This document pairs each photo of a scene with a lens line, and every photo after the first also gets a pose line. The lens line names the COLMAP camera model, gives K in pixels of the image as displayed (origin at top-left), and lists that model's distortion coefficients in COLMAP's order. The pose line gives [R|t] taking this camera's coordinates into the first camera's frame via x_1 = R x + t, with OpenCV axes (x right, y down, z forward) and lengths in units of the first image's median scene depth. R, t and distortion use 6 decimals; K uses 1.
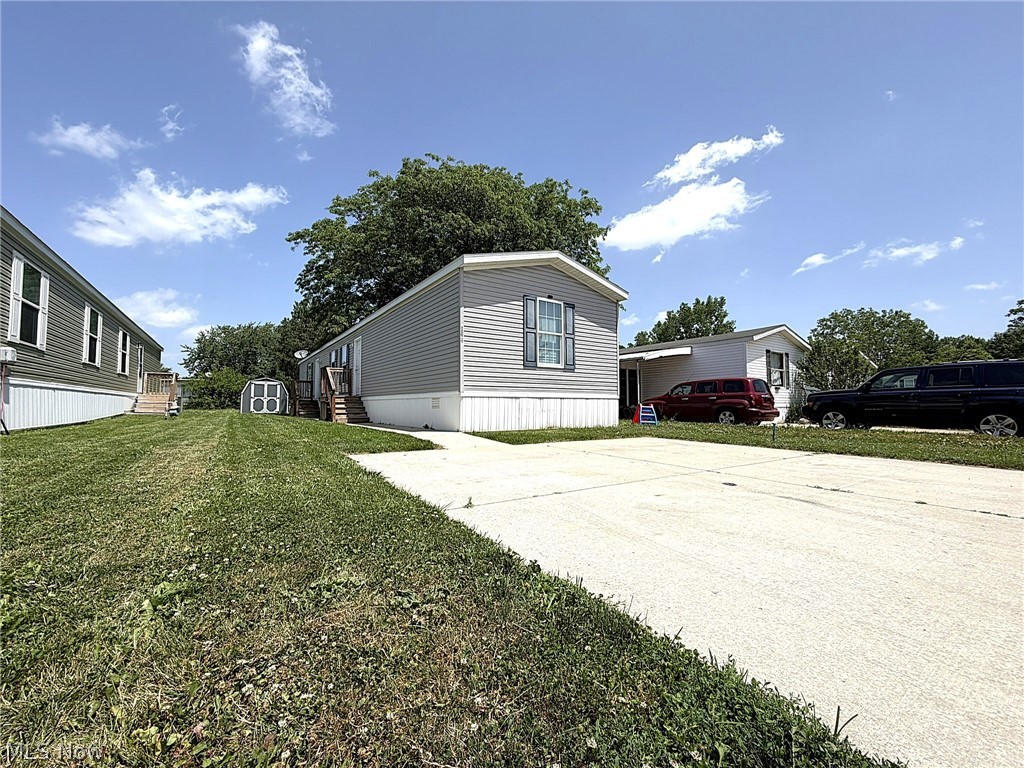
lens RADIAL K [[410.1, 0, 512.0], [0, 410.1, 384.0], [0, 0, 1]] dist [-0.000663, 0.000156]
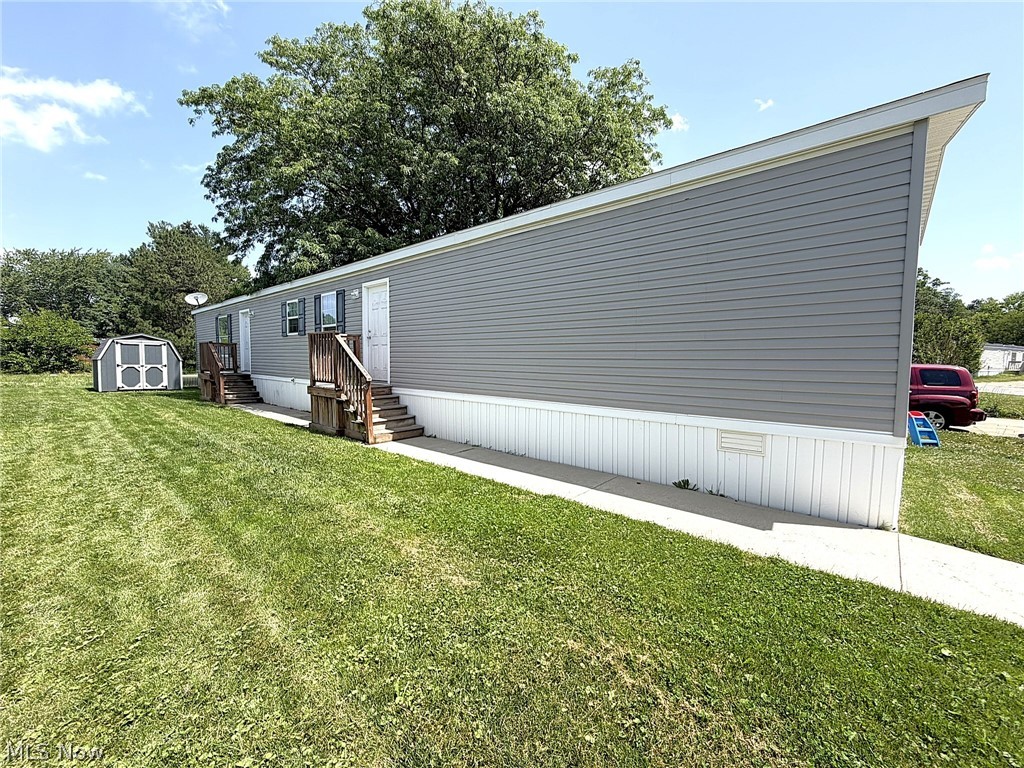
lens RADIAL K [[410.1, 0, 512.0], [0, 410.1, 384.0], [0, 0, 1]] dist [-0.000663, 0.000156]
pose [[0.968109, -0.004711, 0.250483, -0.368479], [-0.023840, 0.993554, 0.110827, -0.042418], [-0.249391, -0.113264, 0.961757, 0.423435]]
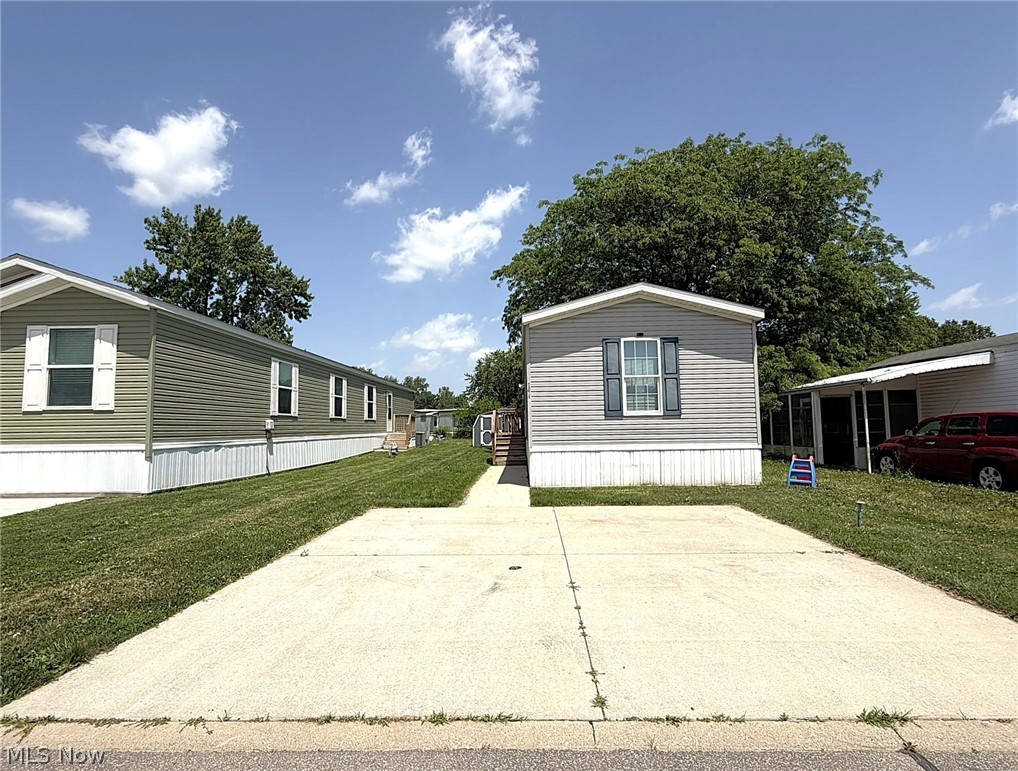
lens RADIAL K [[517.9, 0, 513.6], [0, 517.9, 383.4], [0, 0, 1]] dist [0.001239, 0.000169]
pose [[0.814066, -0.061934, -0.577460, 0.356139], [0.046530, 0.998057, -0.041449, -0.052454], [0.578905, 0.006873, 0.815366, -0.043569]]
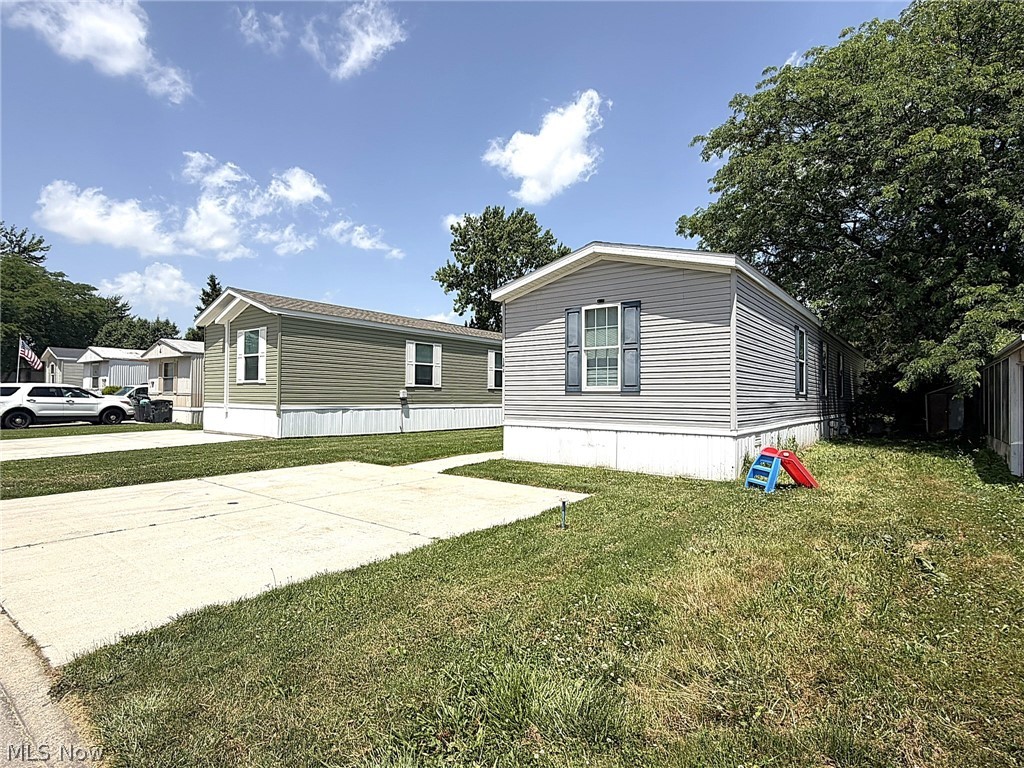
lens RADIAL K [[533.3, 0, 508.2], [0, 533.3, 384.8], [0, 0, 1]] dist [0.000379, 0.000327]
pose [[0.297879, -0.021258, -0.954367, 0.711522], [0.042617, 0.999051, -0.008951, -0.035583], [0.953652, -0.038005, 0.298502, 0.363583]]
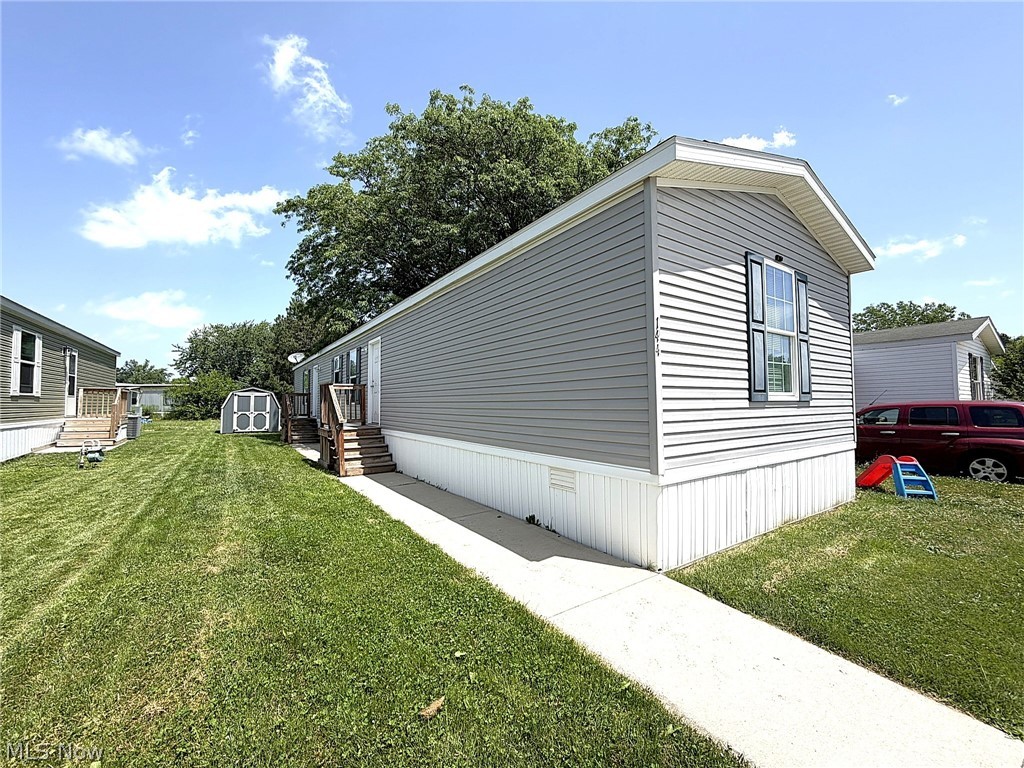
lens RADIAL K [[410.1, 0, 512.0], [0, 410.1, 384.0], [0, 0, 1]] dist [-0.000663, 0.000156]
pose [[0.999983, -0.005585, 0.001889, -0.164114], [0.005574, 0.999966, 0.006024, -0.045440], [-0.001923, -0.006013, 0.999980, 0.350094]]
